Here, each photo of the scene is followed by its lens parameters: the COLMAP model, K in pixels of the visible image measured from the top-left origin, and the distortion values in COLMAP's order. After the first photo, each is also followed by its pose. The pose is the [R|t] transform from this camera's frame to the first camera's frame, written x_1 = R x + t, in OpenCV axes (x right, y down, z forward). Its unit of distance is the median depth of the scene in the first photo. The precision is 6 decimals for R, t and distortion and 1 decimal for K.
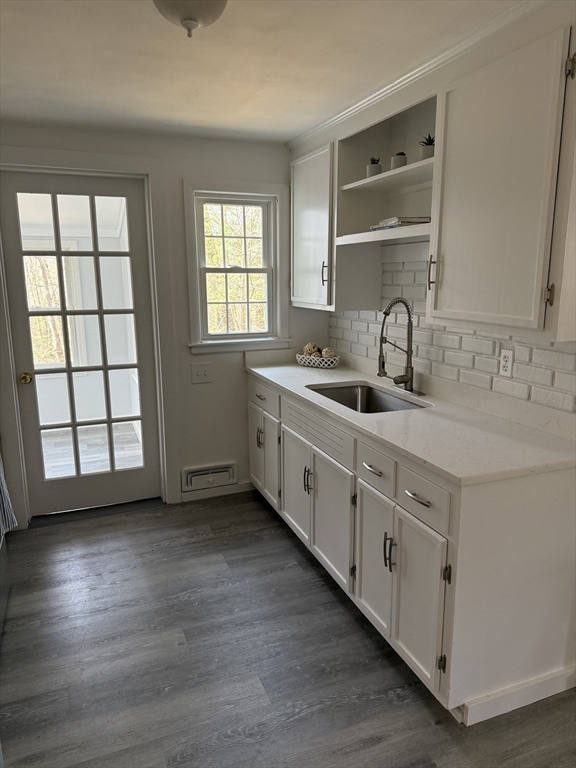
lens RADIAL K [[538.6, 0, 284.0], [0, 538.6, 387.4], [0, 0, 1]] dist [0.014158, -0.038329]
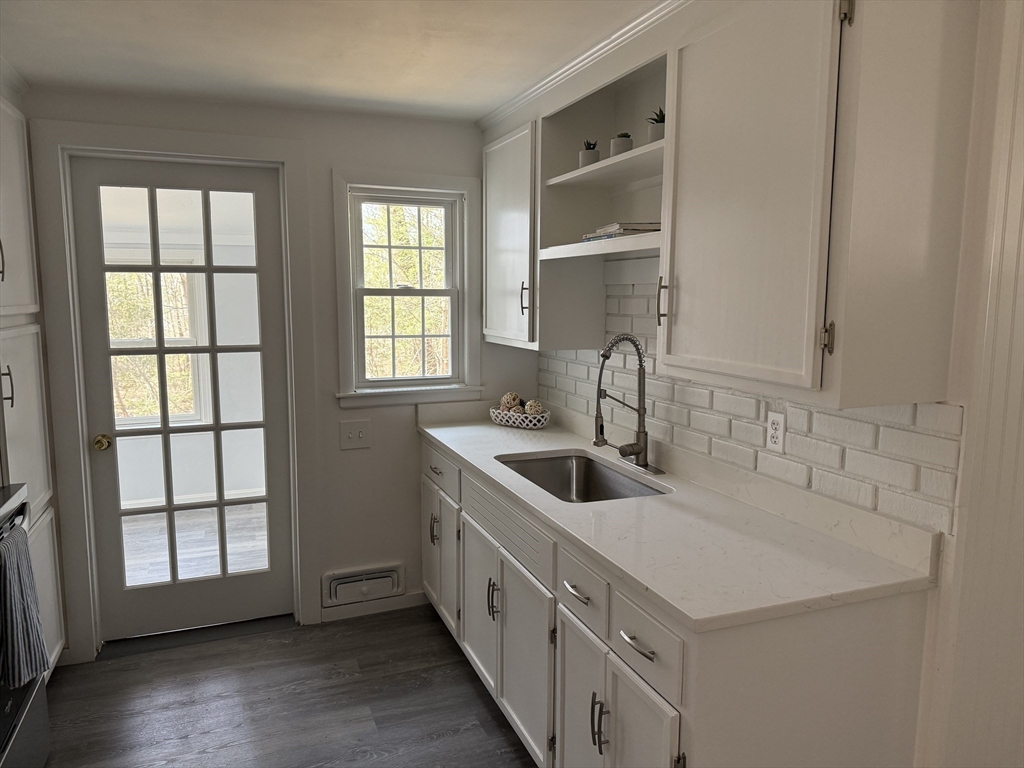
lens RADIAL K [[718.1, 0, 502.3], [0, 718.1, 382.1], [0, 0, 1]] dist [0.014158, -0.038329]
pose [[0.999965, 0.006363, -0.005482, 0.053751], [-0.006794, 0.996556, -0.082639, -0.023153], [0.004938, 0.082674, 0.996564, 0.065063]]
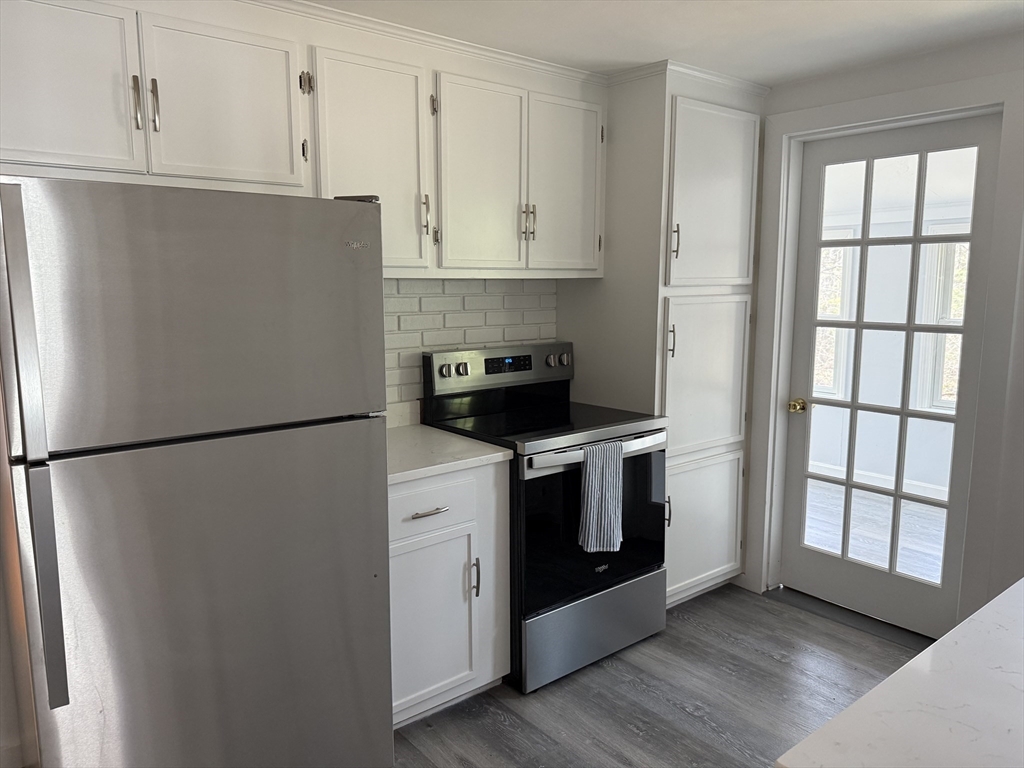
lens RADIAL K [[718.1, 0, 517.8], [0, 718.1, 385.0], [0, 0, 1]] dist [0.014158, -0.038329]
pose [[0.295248, 0.141211, -0.944928, 0.399552], [-0.191236, 0.977737, 0.086362, -0.063031], [0.936086, 0.155206, 0.315679, 0.327359]]
